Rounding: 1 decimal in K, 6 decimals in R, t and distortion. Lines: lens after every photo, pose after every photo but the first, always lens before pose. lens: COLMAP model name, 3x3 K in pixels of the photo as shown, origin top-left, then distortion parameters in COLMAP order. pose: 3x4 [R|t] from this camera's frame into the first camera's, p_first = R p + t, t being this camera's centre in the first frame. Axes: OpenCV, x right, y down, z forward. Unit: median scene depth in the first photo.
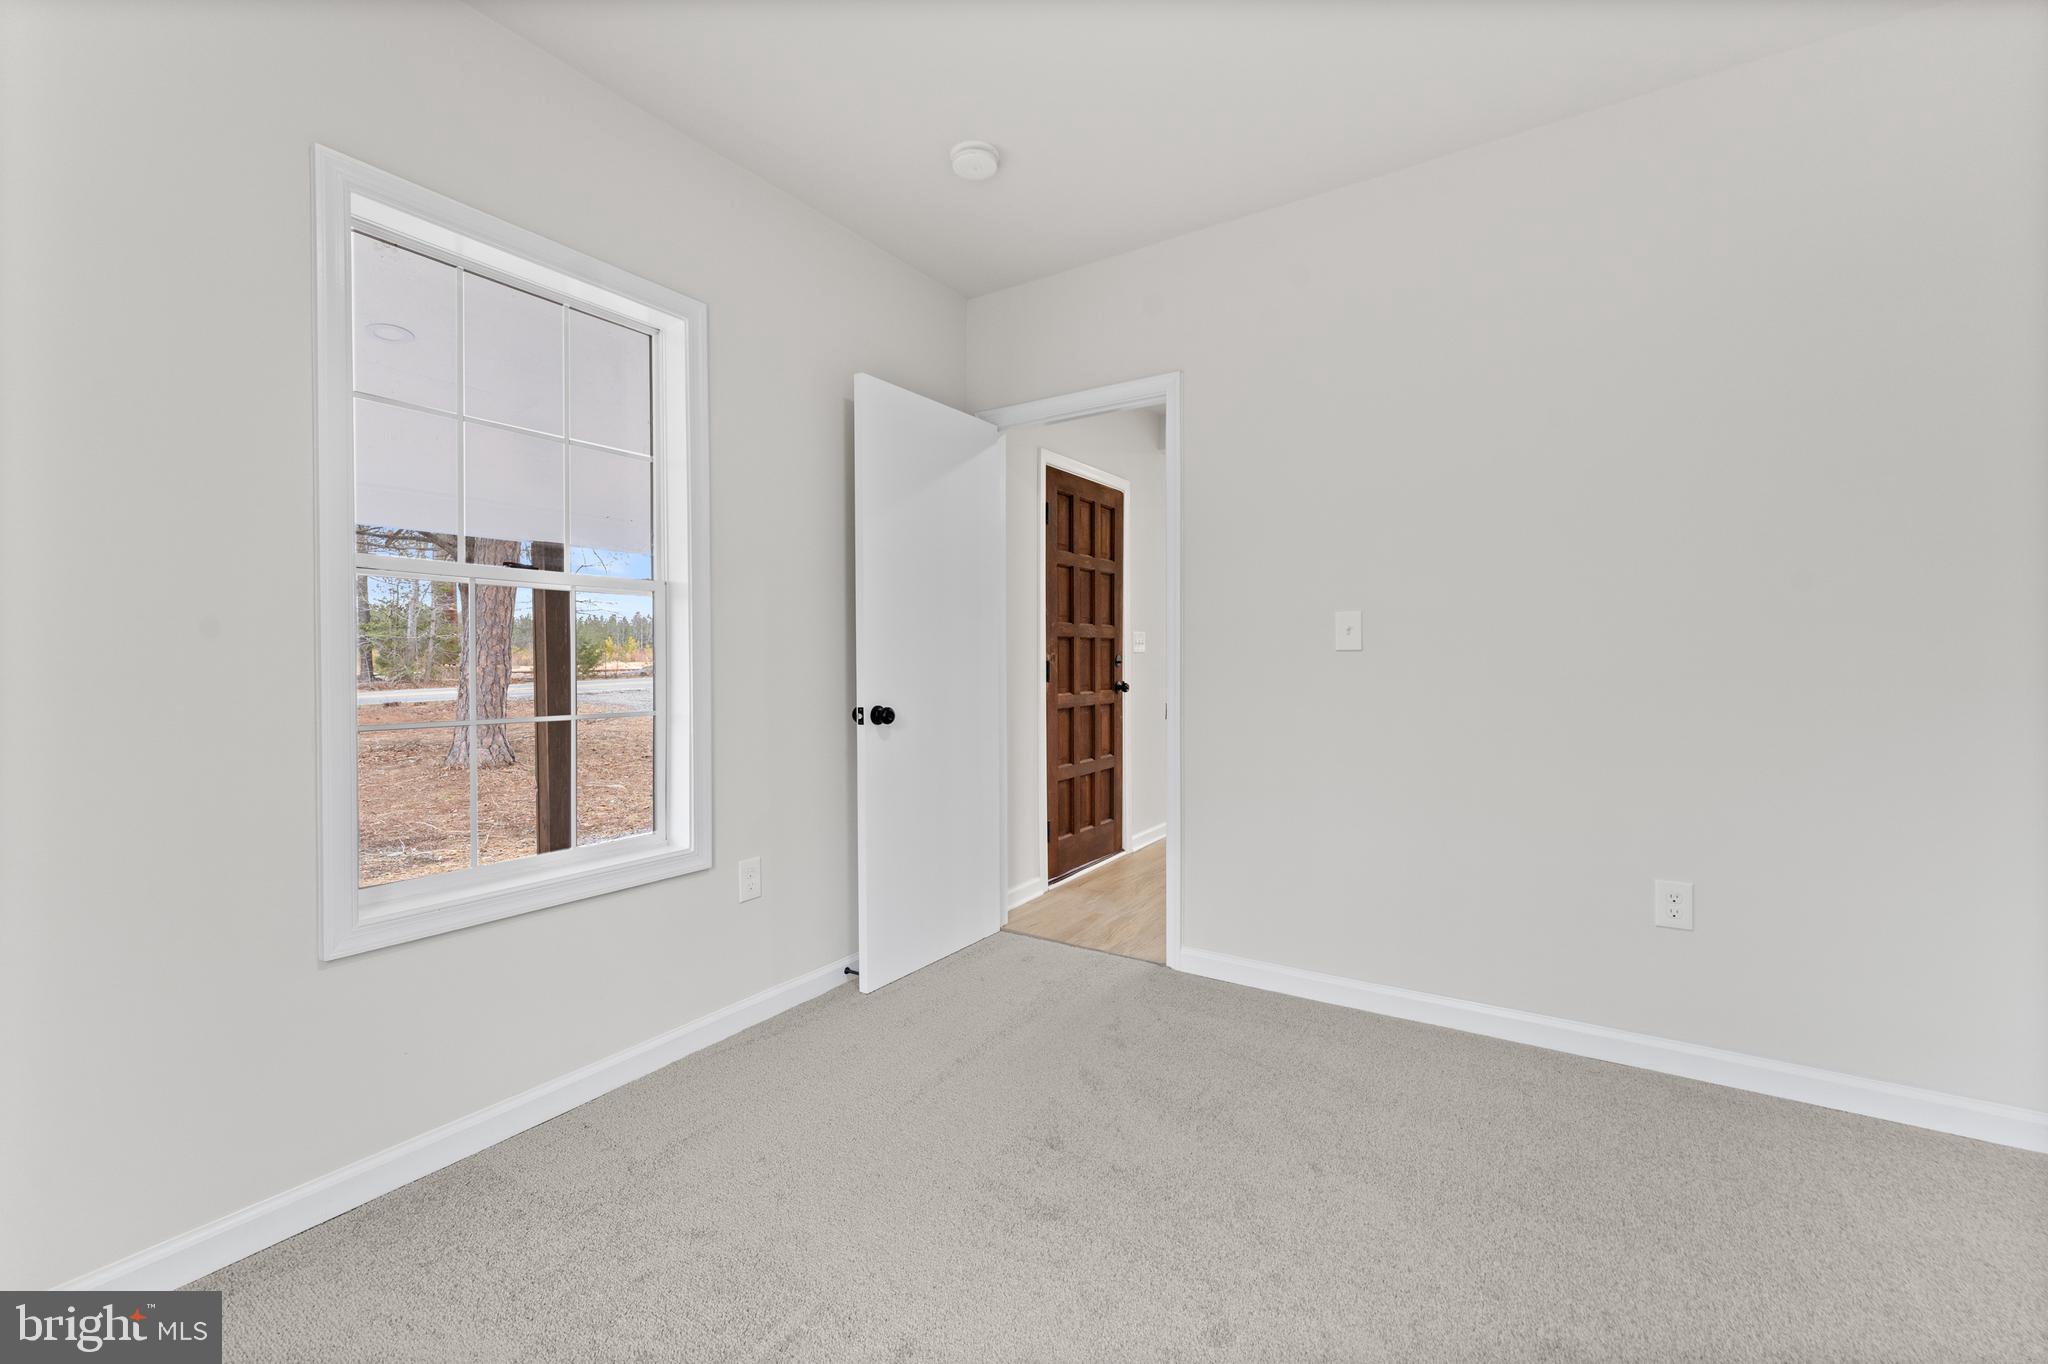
lens RADIAL K [[830.5, 0, 1022.8], [0, 830.5, 643.4], [0, 0, 1]] dist [-0.001834, -0.000179]
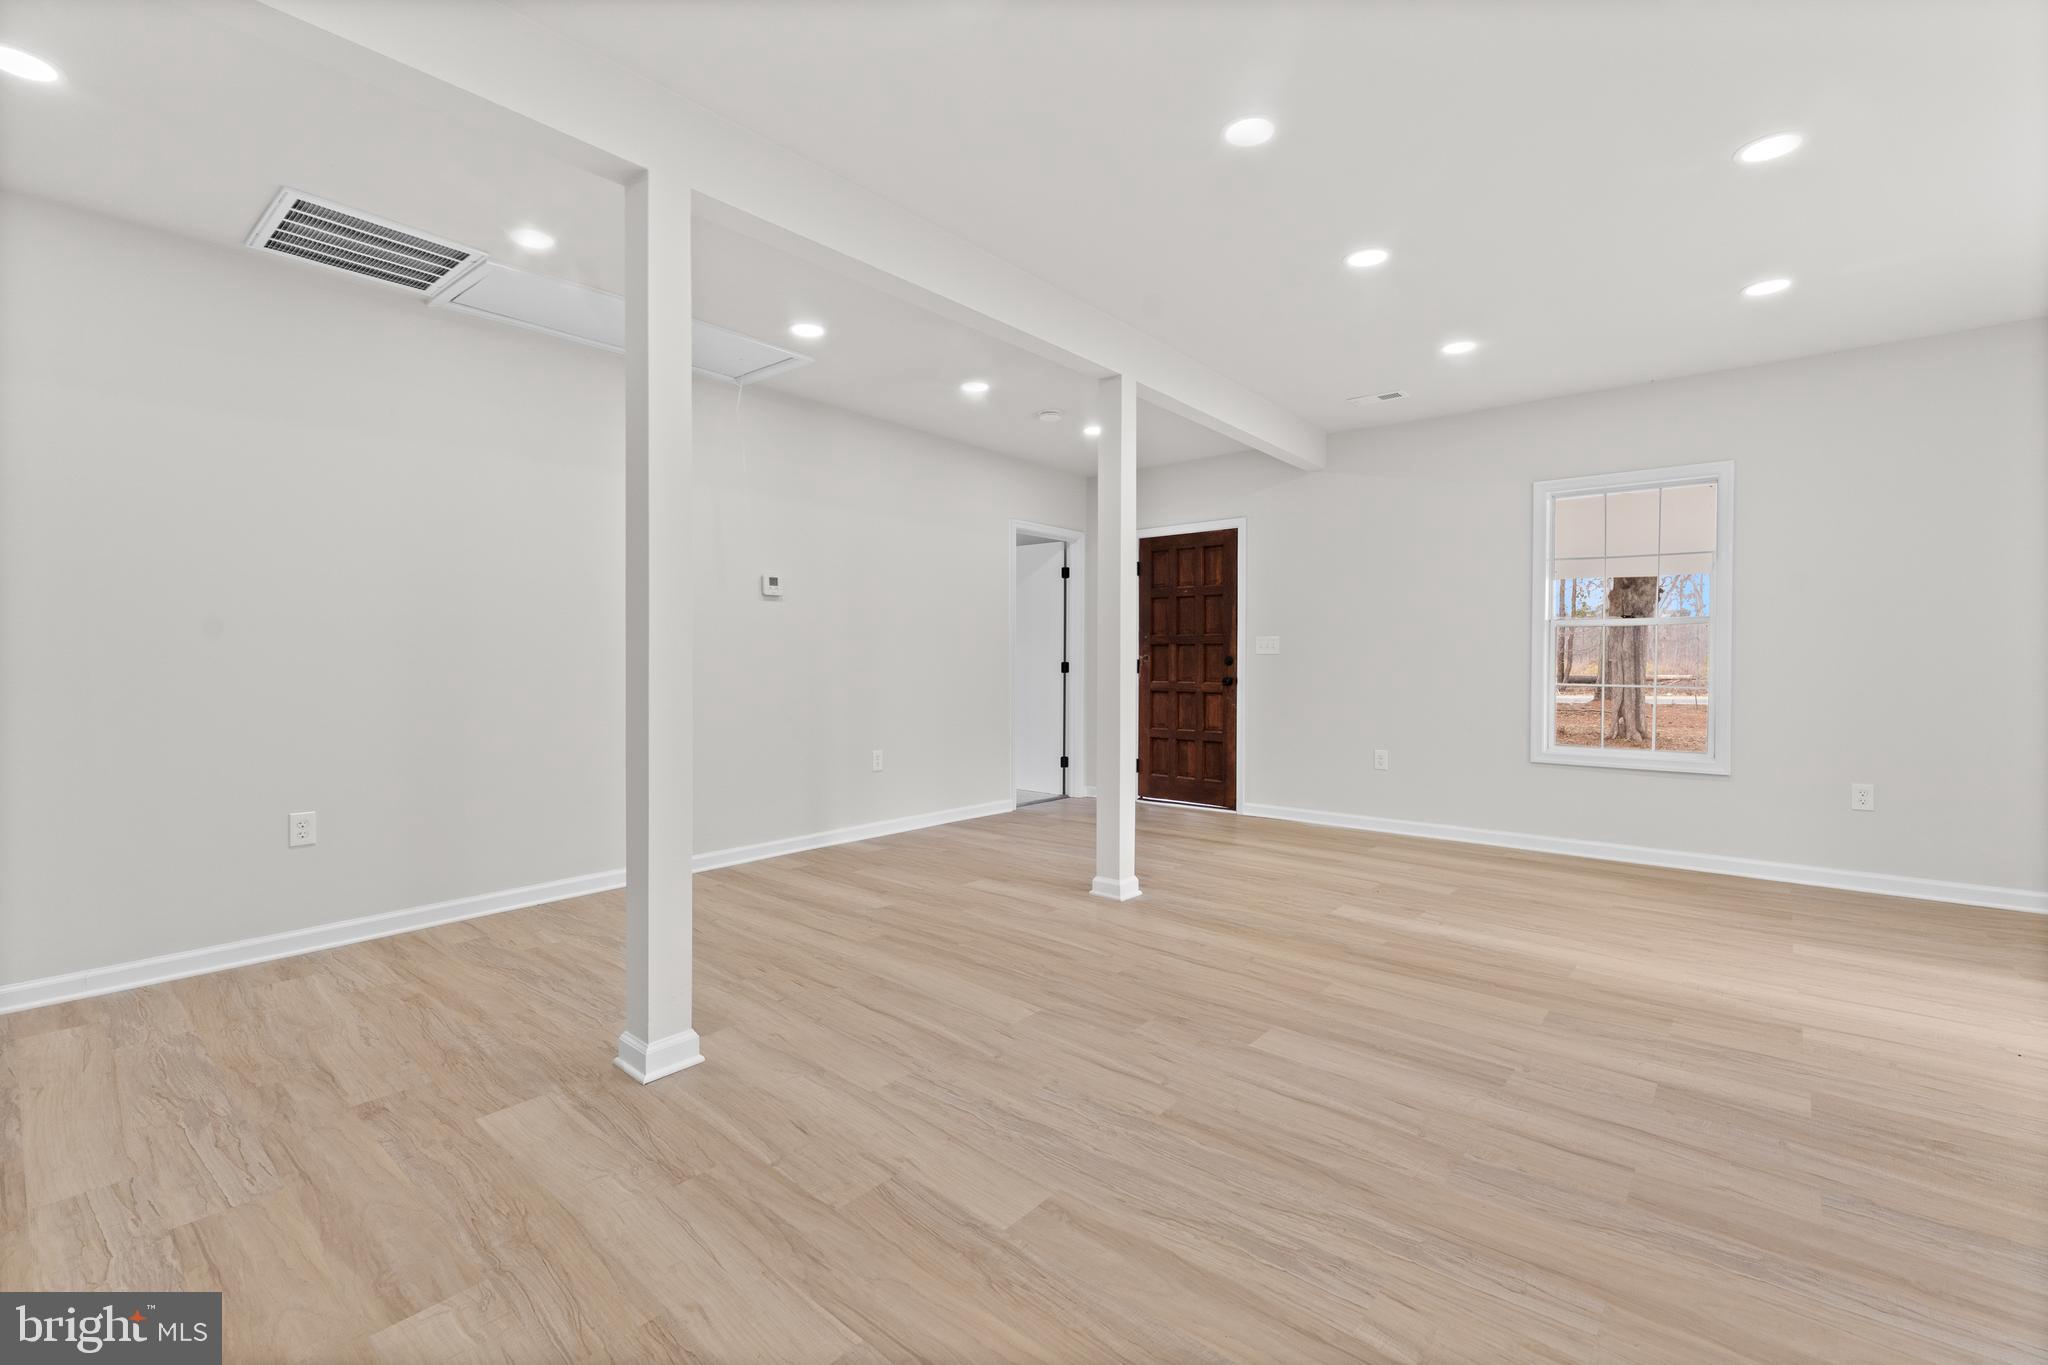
lens RADIAL K [[889.7, 0, 1012.6], [0, 889.7, 674.5], [0, 0, 1]] dist [-0.001391, -0.000564]
pose [[-0.115312, 0.015923, -0.993202, 1.745107], [0.006808, 0.999861, 0.015239, 0.021478], [0.993306, -0.005005, -0.115404, 0.940335]]
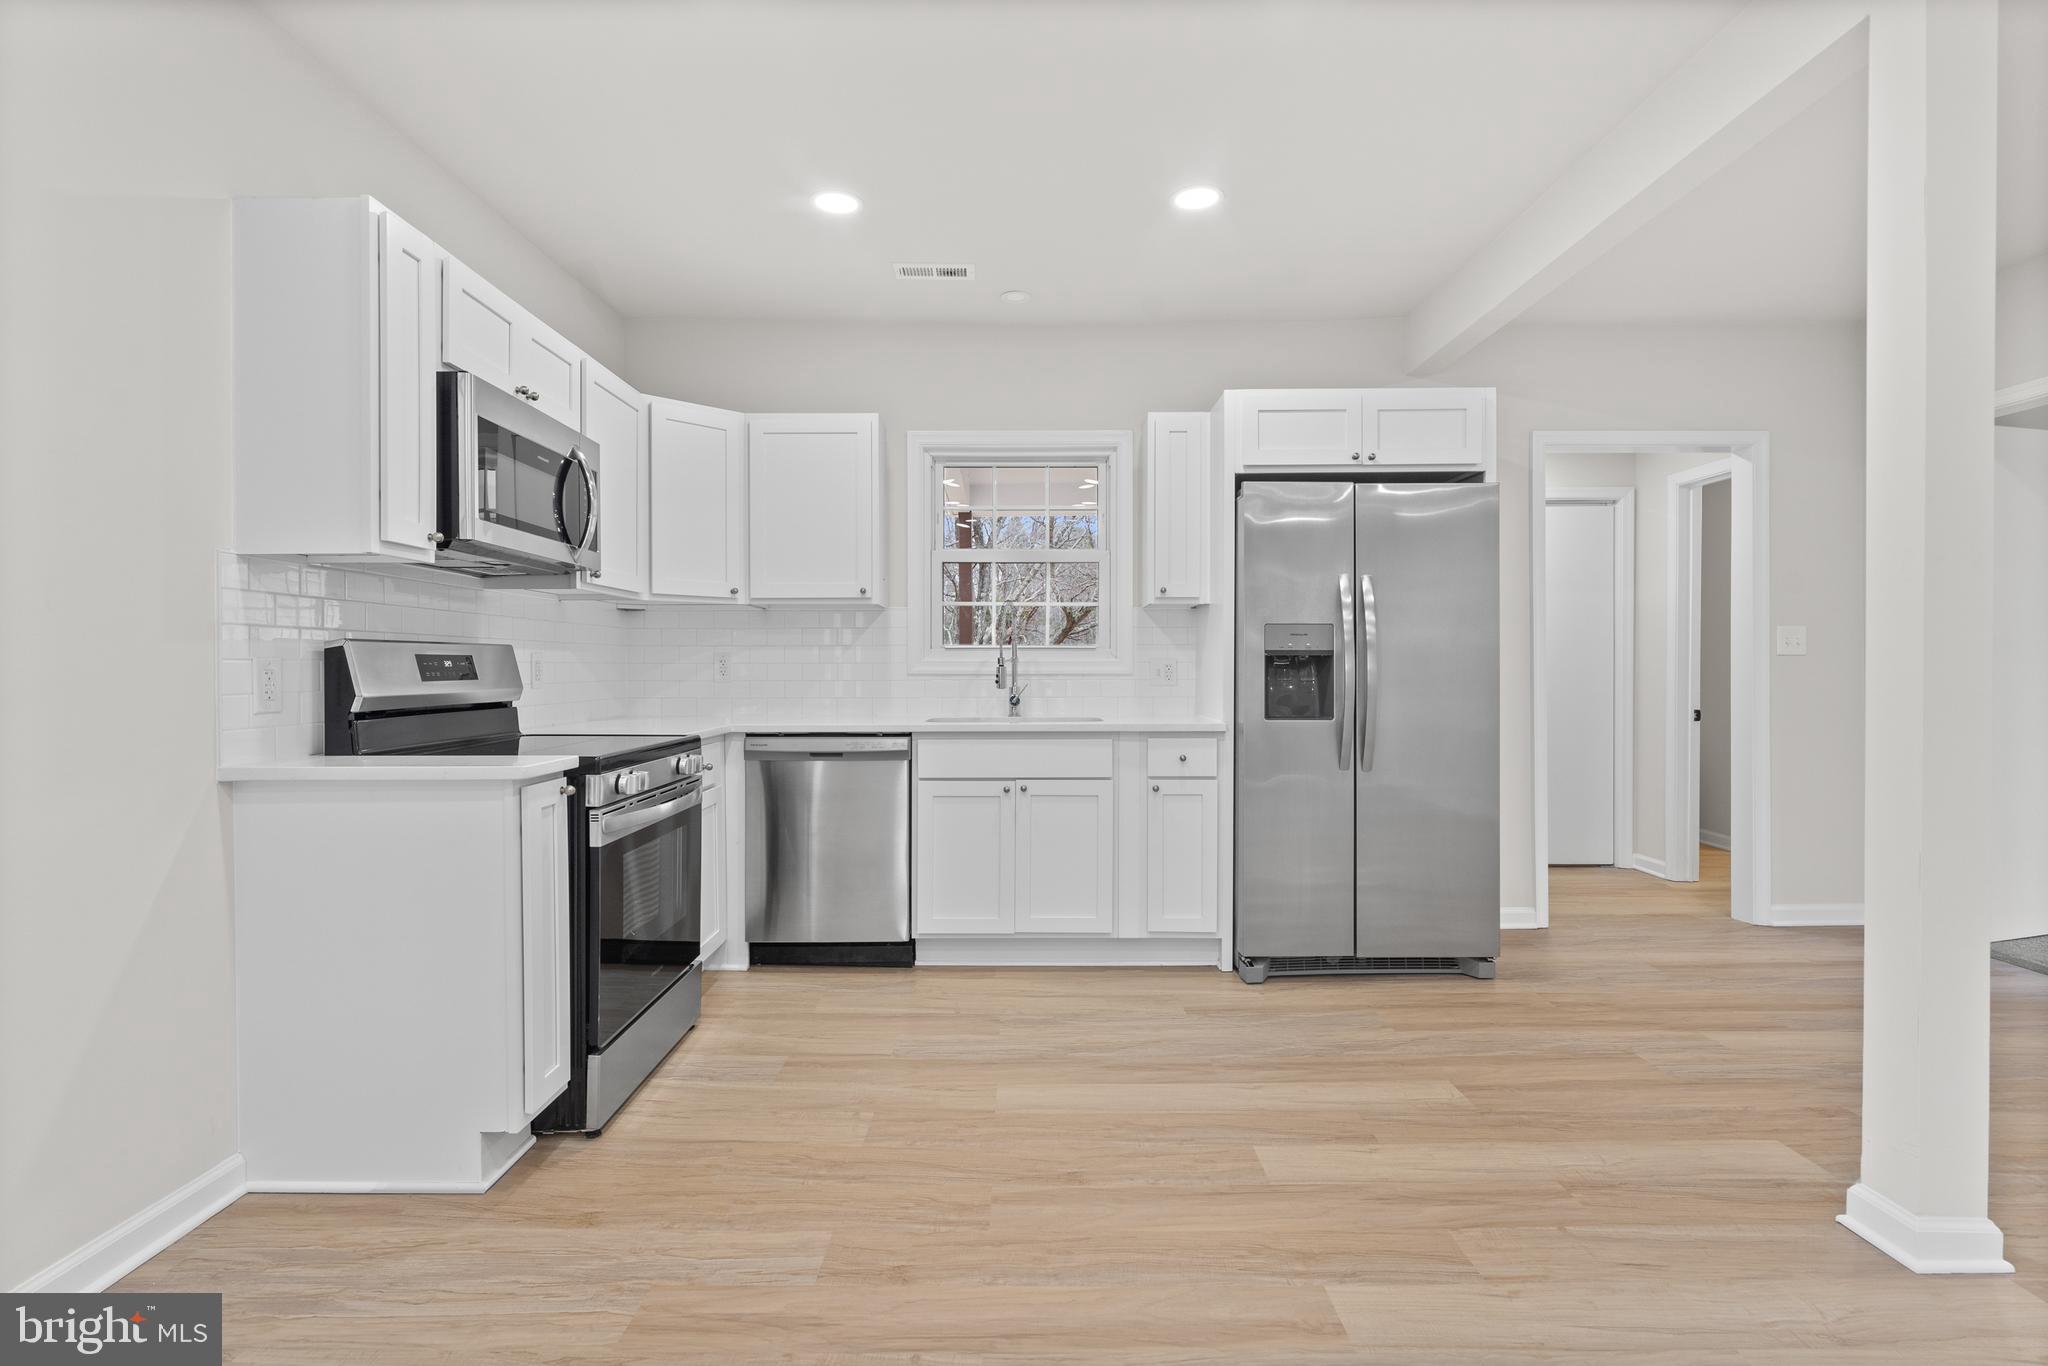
lens RADIAL K [[983.0, 0, 1013.1], [0, 983.0, 671.3], [0, 0, 1]] dist [-0.000846, 0.000157]
pose [[-0.551559, -0.000171, 0.834136, 1.032640], [-0.003654, 0.999991, -0.002211, 0.021856], [-0.834128, -0.004268, -0.551554, 1.246319]]
